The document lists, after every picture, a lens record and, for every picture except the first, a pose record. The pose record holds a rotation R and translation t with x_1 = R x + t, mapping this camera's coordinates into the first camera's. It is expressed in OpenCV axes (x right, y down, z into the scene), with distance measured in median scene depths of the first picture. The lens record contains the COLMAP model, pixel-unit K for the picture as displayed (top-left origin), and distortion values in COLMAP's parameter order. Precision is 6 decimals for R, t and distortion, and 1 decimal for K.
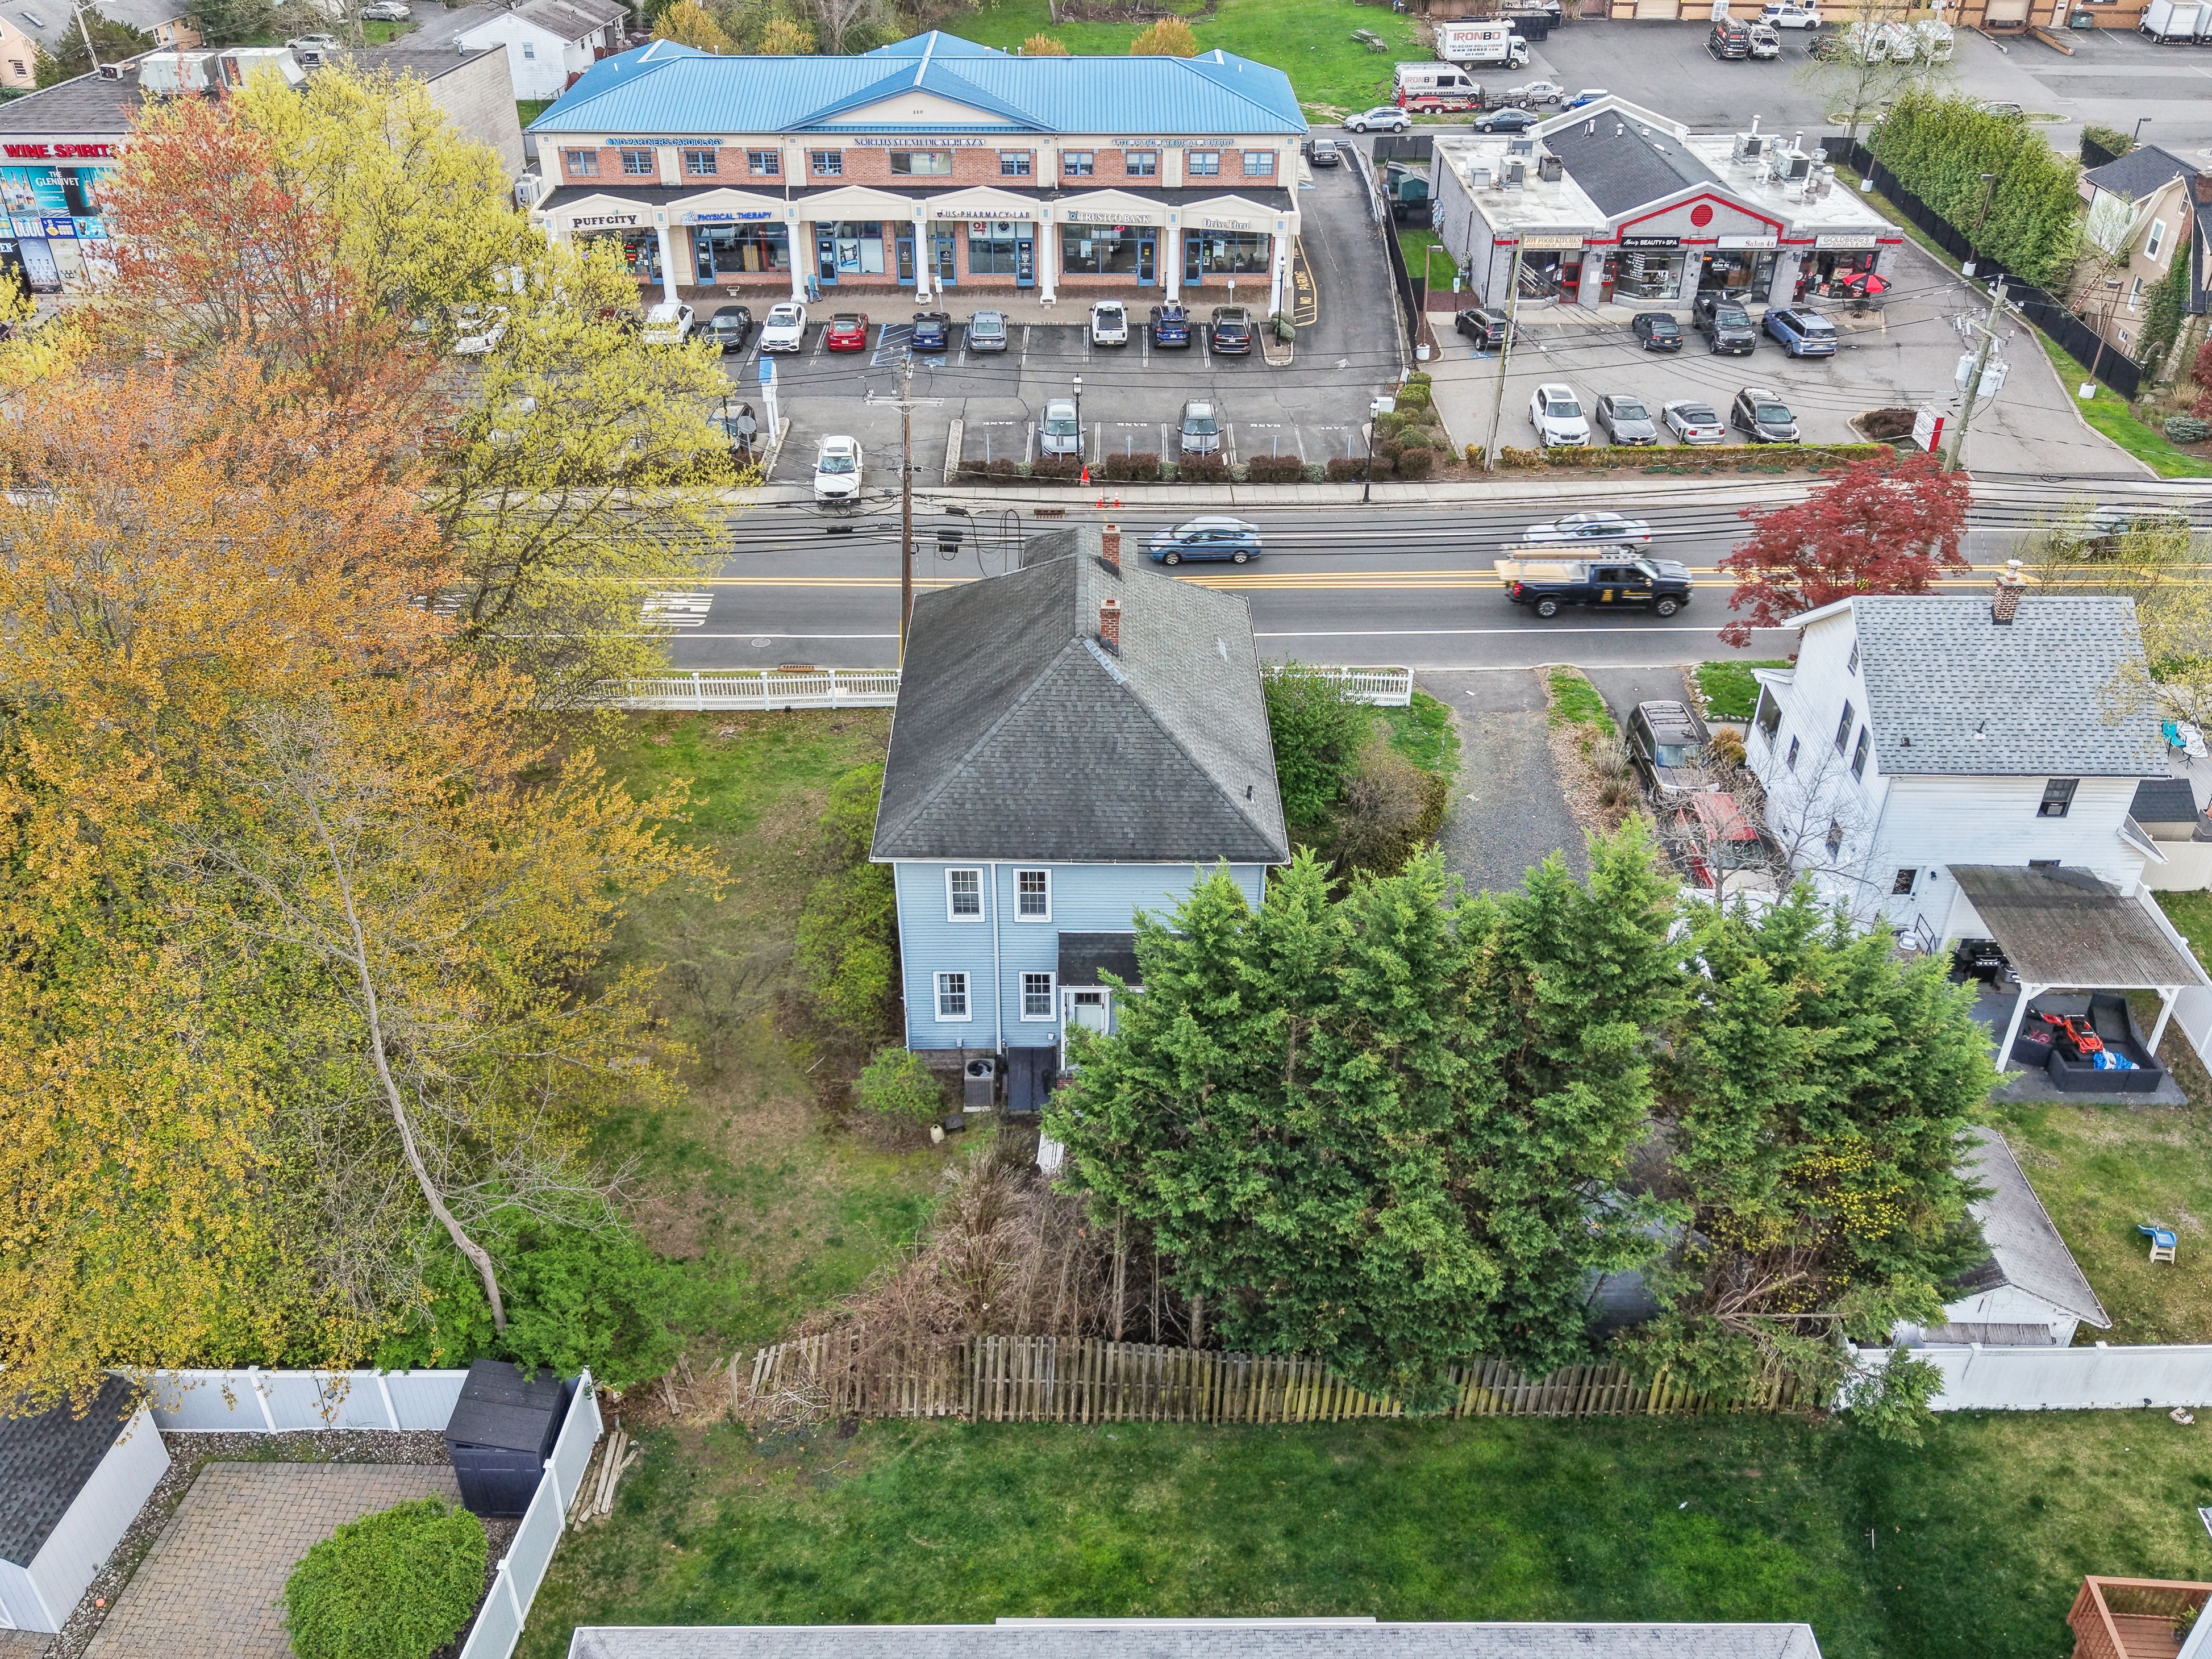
lens RADIAL K [[1862.2, 0, 1109.0], [0, 1862.2, 830.4], [0, 0, 1]] dist [0.018323, -0.010269]
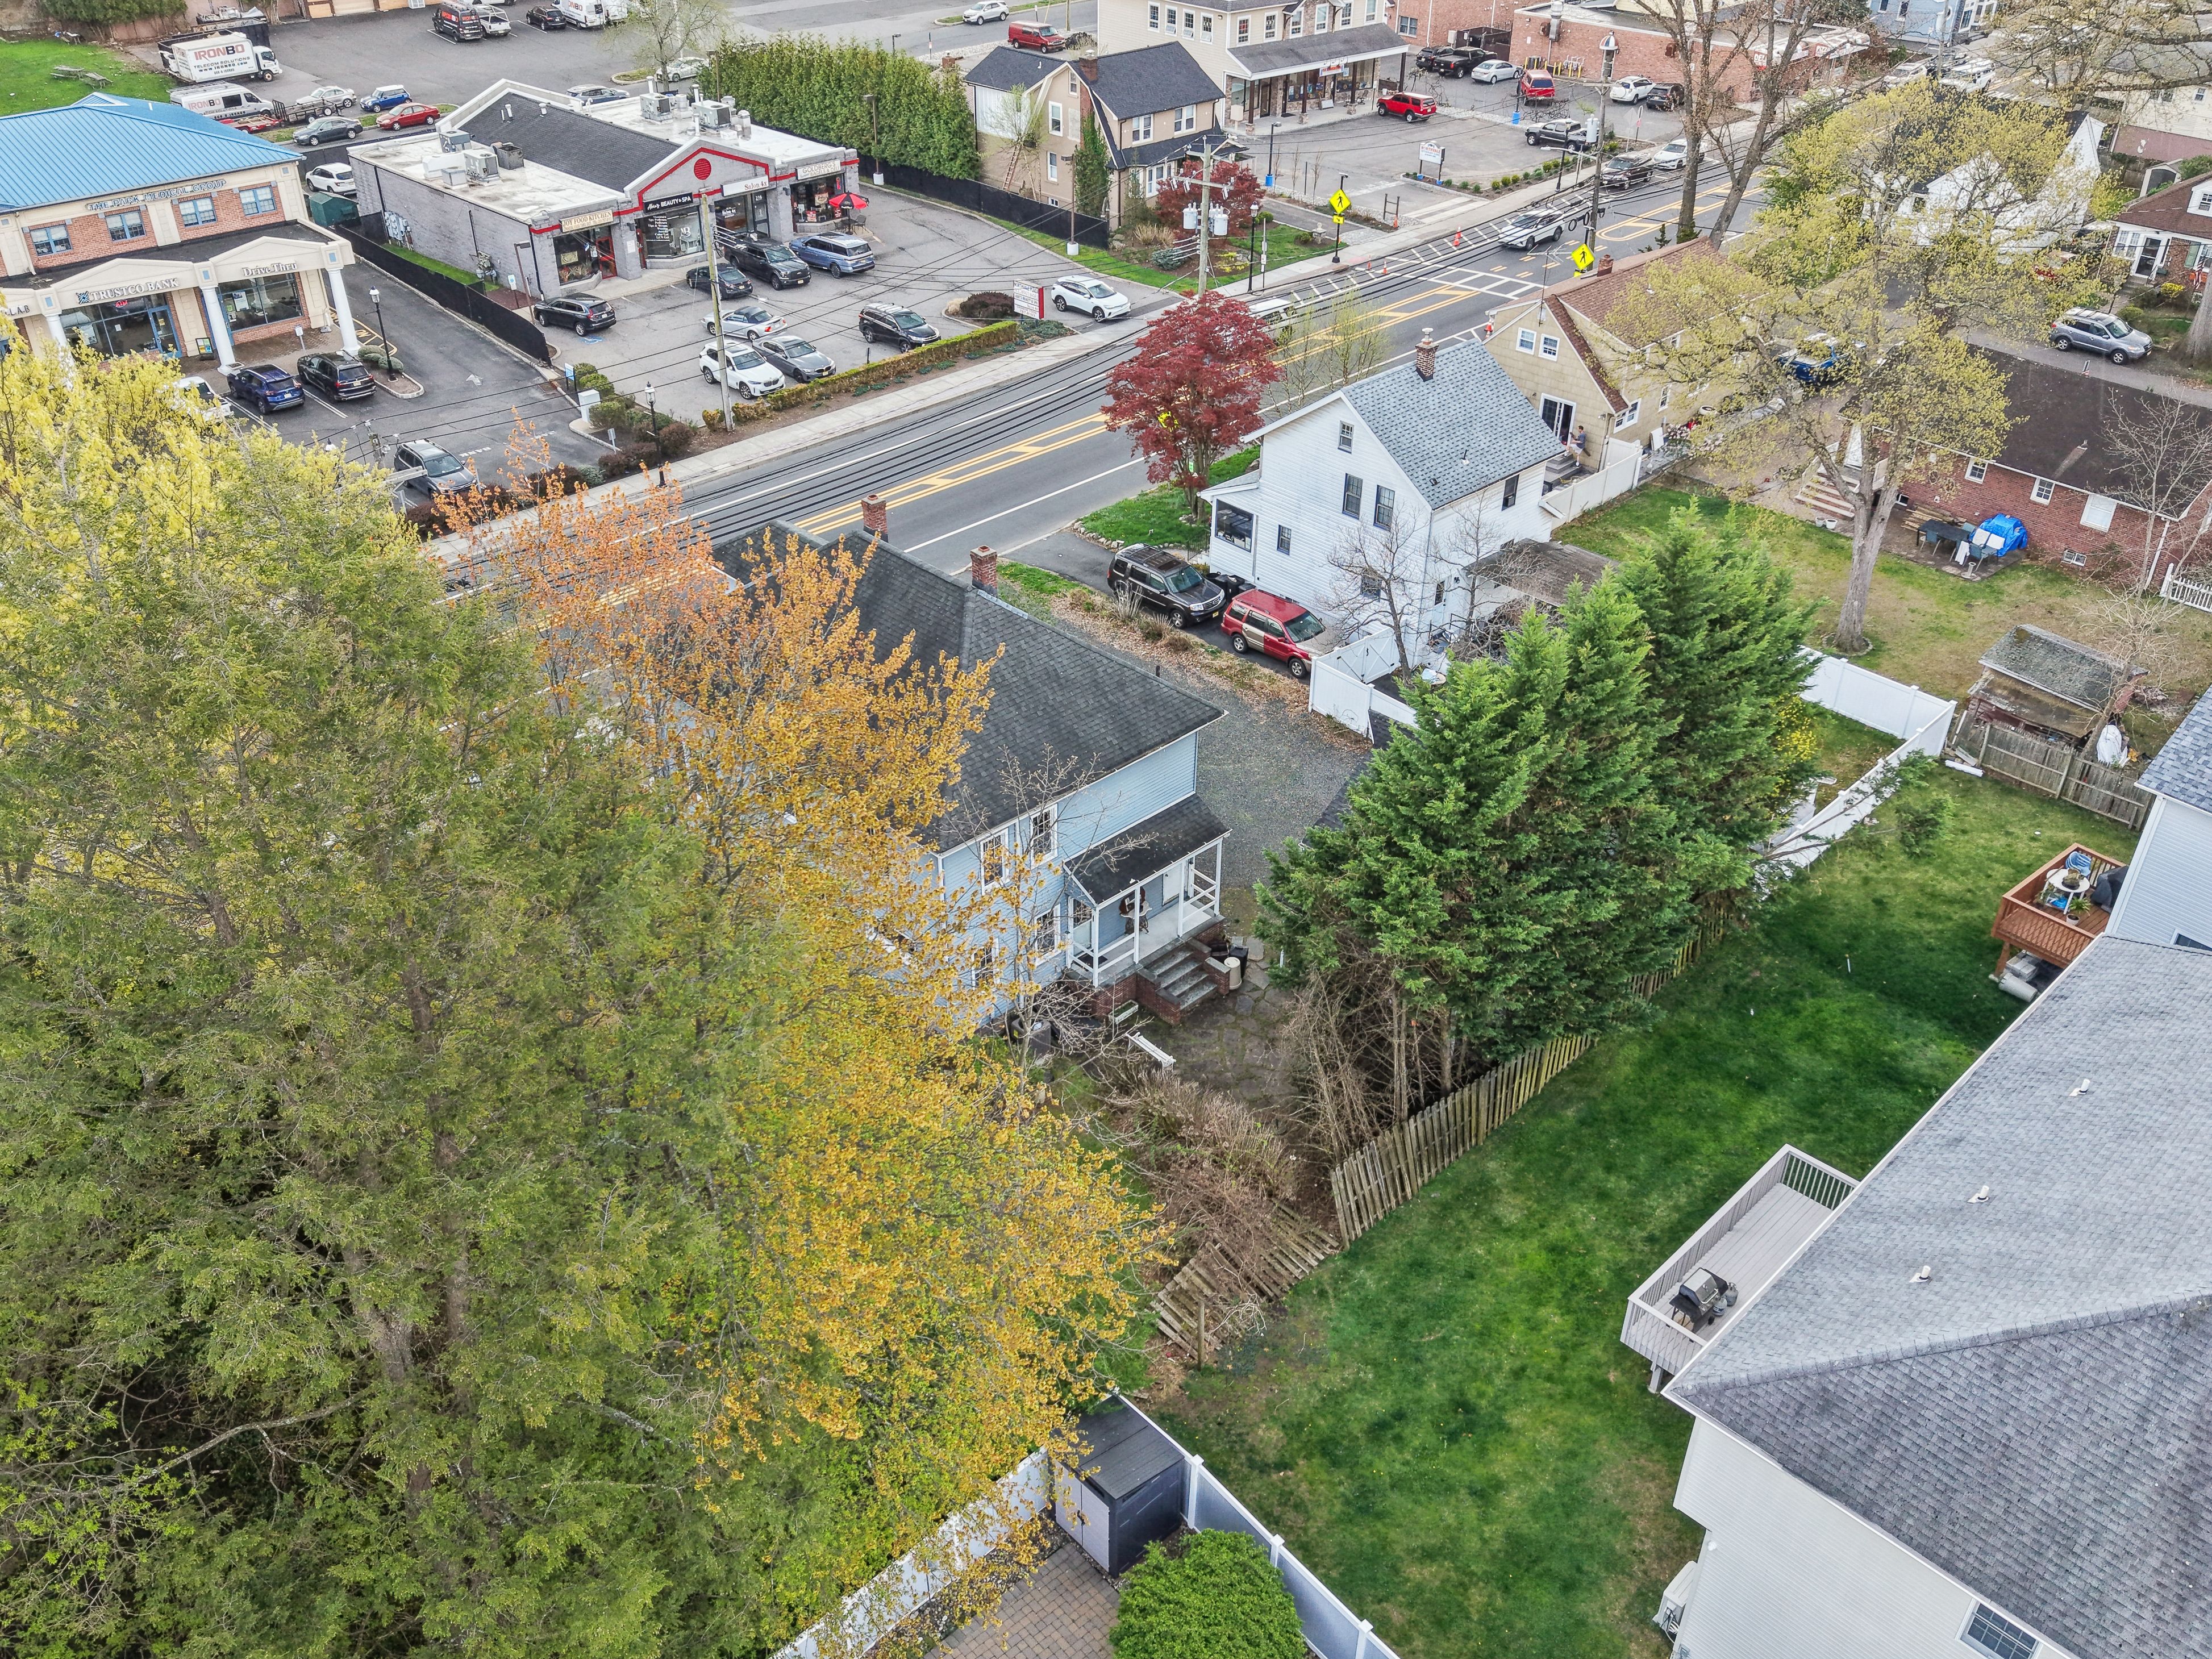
lens RADIAL K [[1862.2, 0, 1108.6], [0, 1862.2, 831.4], [0, 0, 1]] dist [0.018323, -0.010269]
pose [[0.721921, -0.383769, 0.575804, -0.265655], [0.380867, 0.915103, 0.132393, -0.039050], [-0.577728, 0.123728, 0.806797, 0.063317]]
